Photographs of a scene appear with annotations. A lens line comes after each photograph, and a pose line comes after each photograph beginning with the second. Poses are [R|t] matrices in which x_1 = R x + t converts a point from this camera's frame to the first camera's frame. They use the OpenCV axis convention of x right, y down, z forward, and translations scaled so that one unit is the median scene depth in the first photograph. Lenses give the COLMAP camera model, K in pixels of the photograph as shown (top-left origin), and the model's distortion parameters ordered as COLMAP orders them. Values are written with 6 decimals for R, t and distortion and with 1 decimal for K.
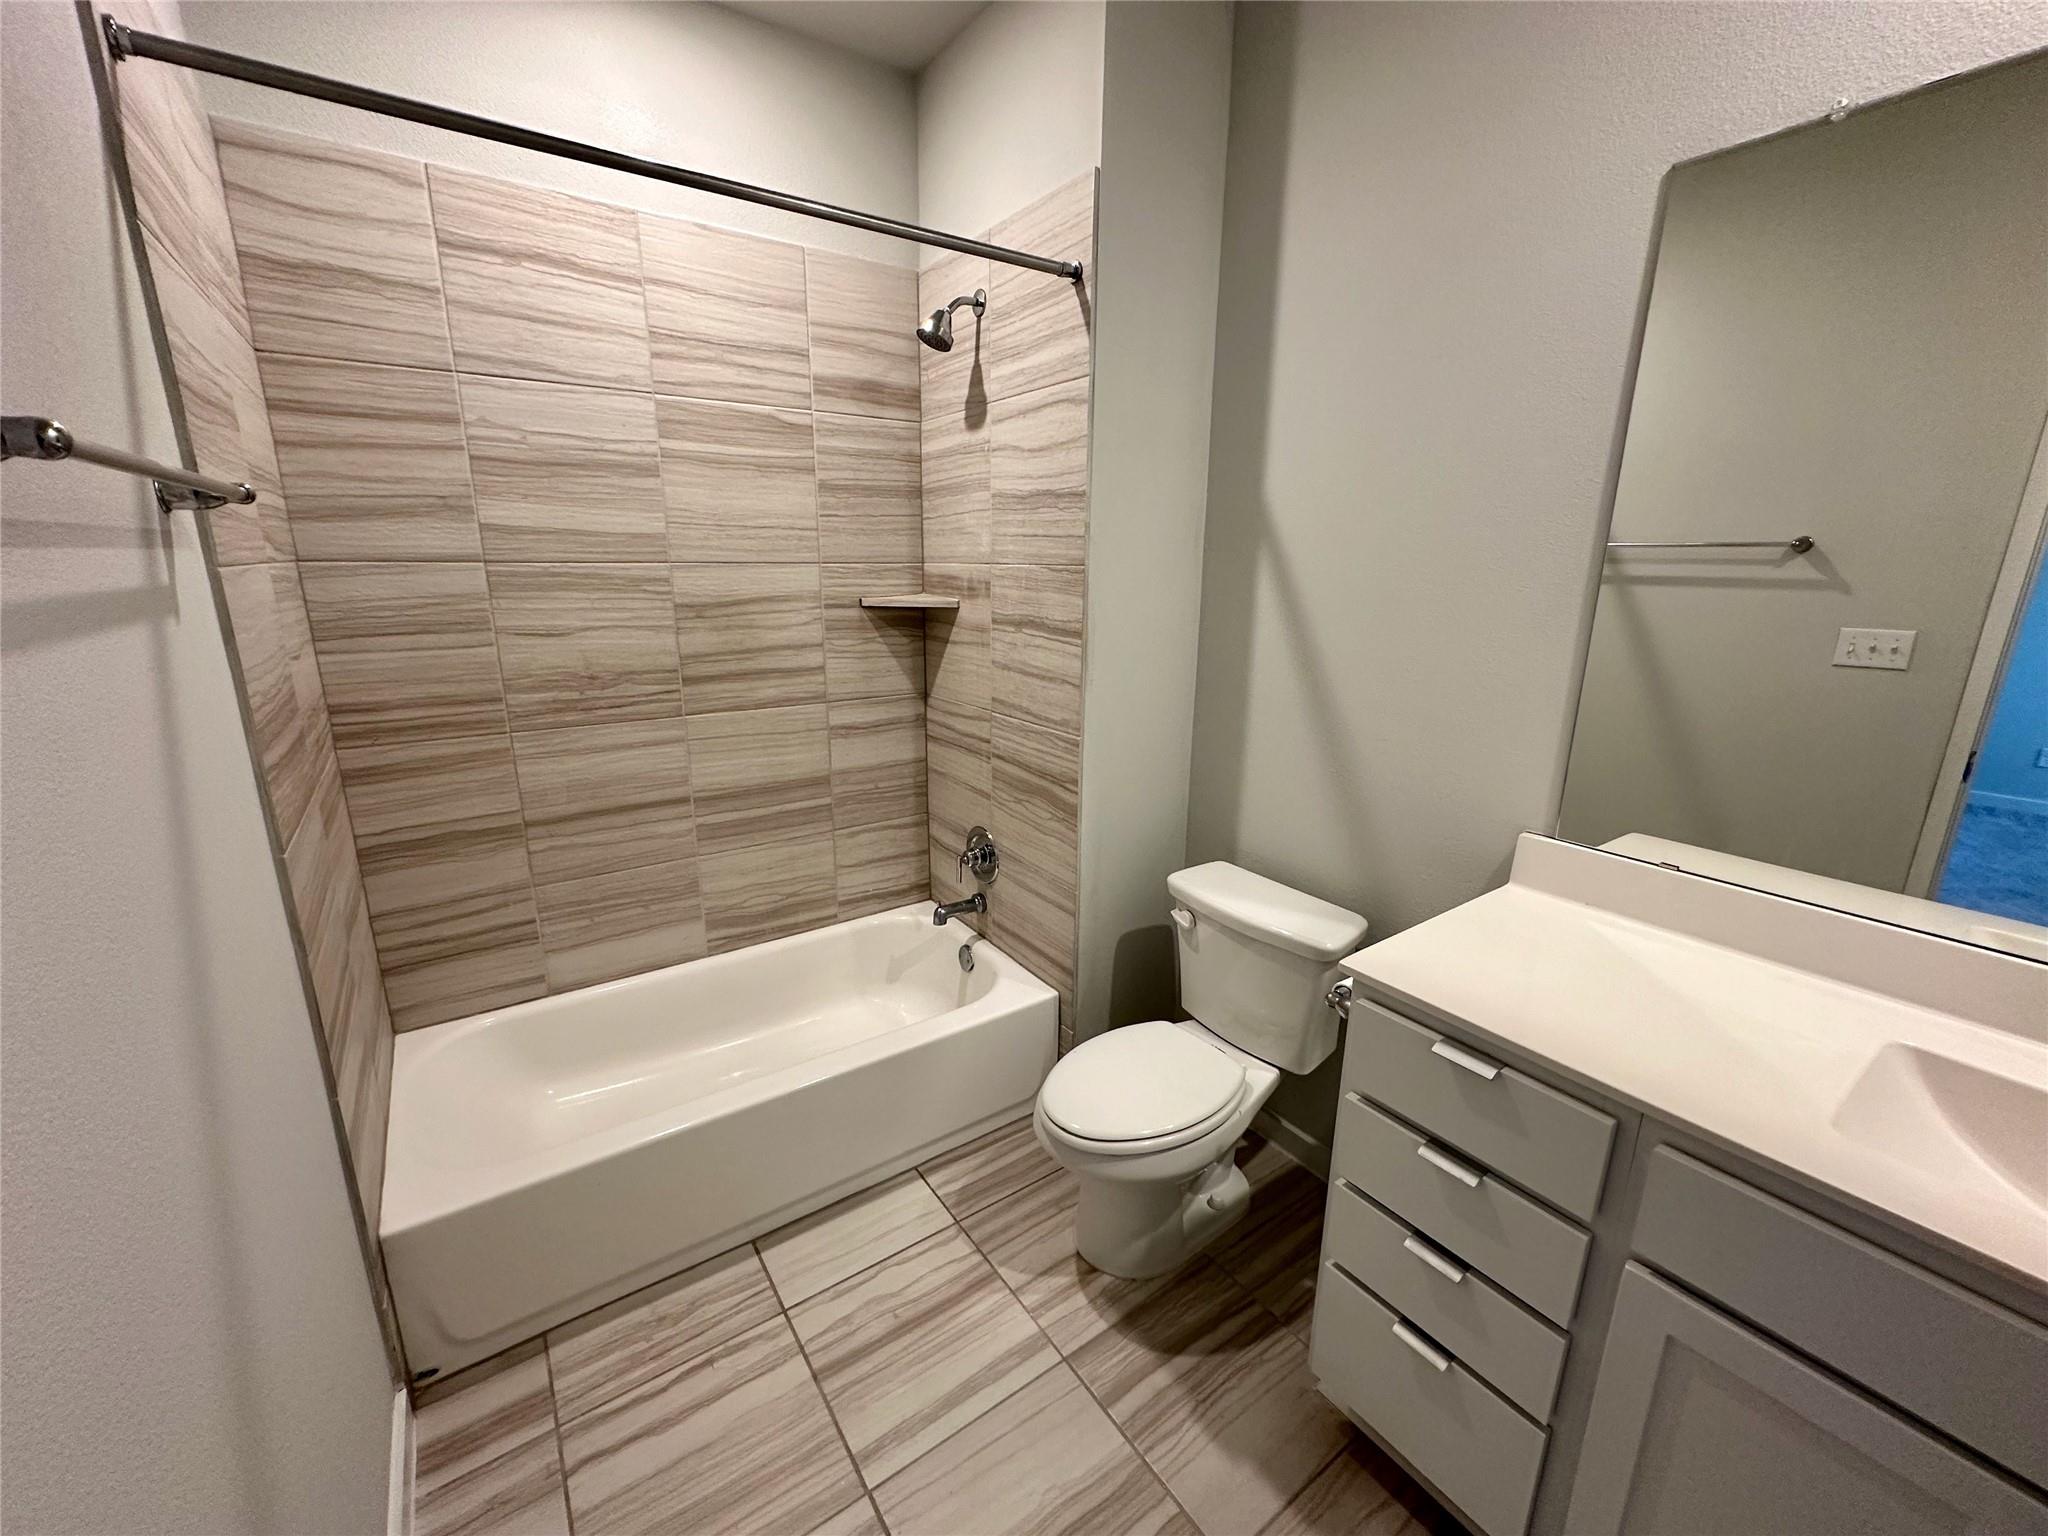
lens RADIAL K [[821.2, 0, 1017.6], [0, 821.2, 770.9], [0, 0, 1]] dist [-0.001786, 0.000186]
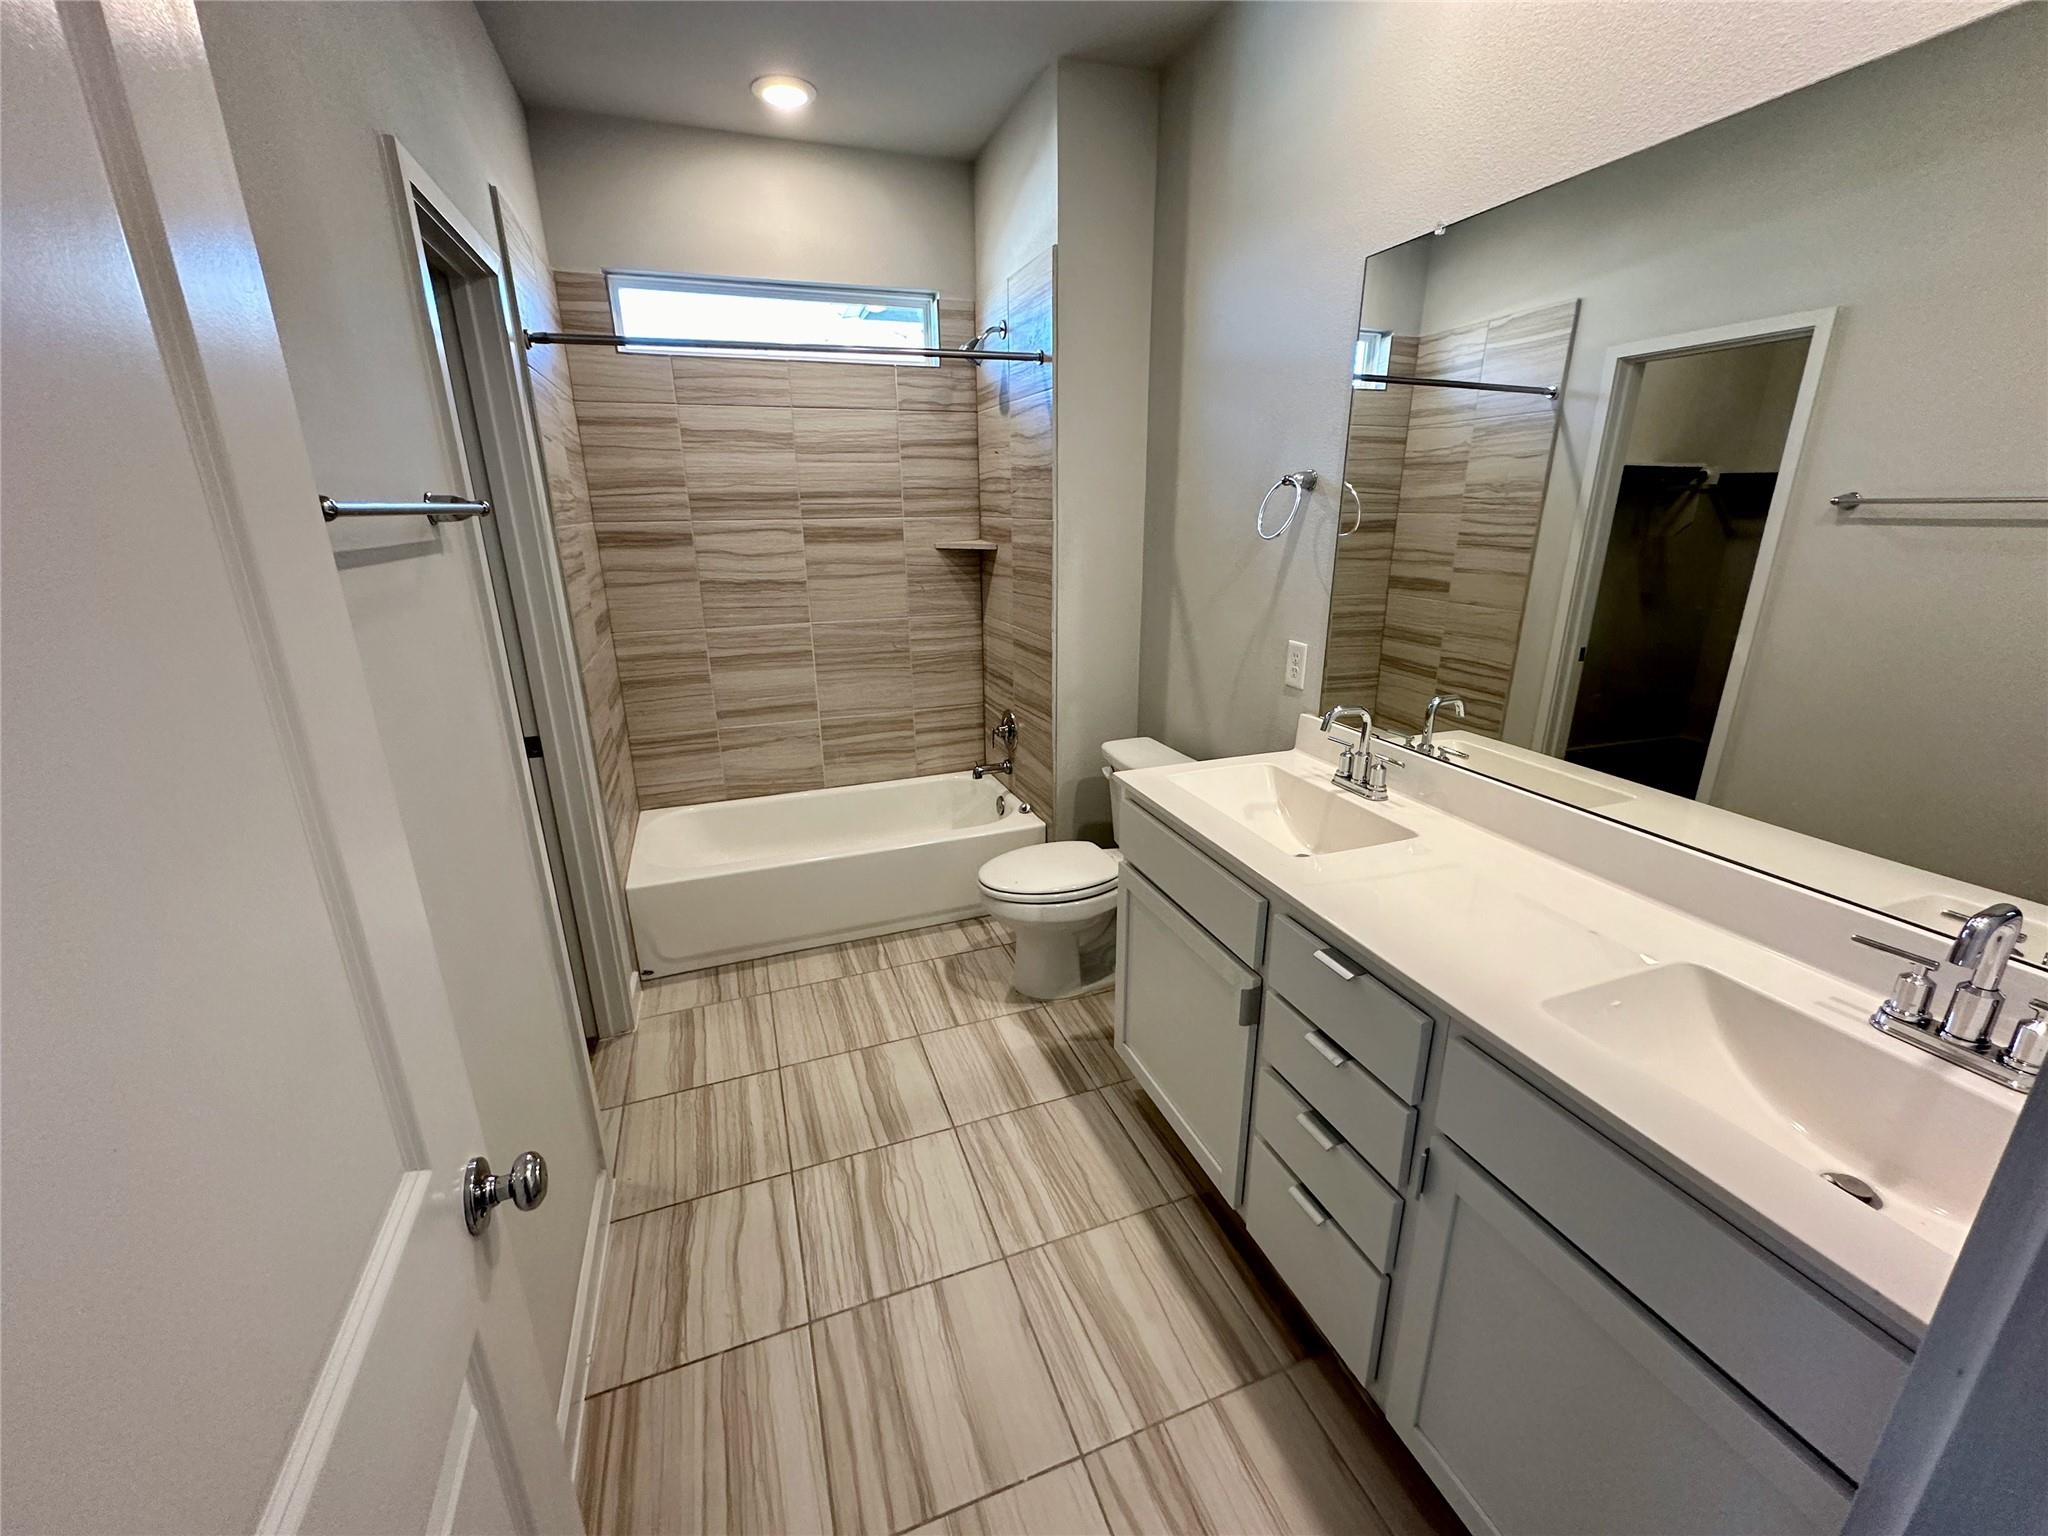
lens RADIAL K [[817.1, 0, 1024.4], [0, 817.1, 765.2], [0, 0, 1]] dist [-0.002242, 0.000501]
pose [[0.970679, 0.067166, -0.230807, 0.312650], [-0.047474, 0.994824, 0.089844, 0.035459], [0.235647, -0.076253, 0.968843, -0.346445]]
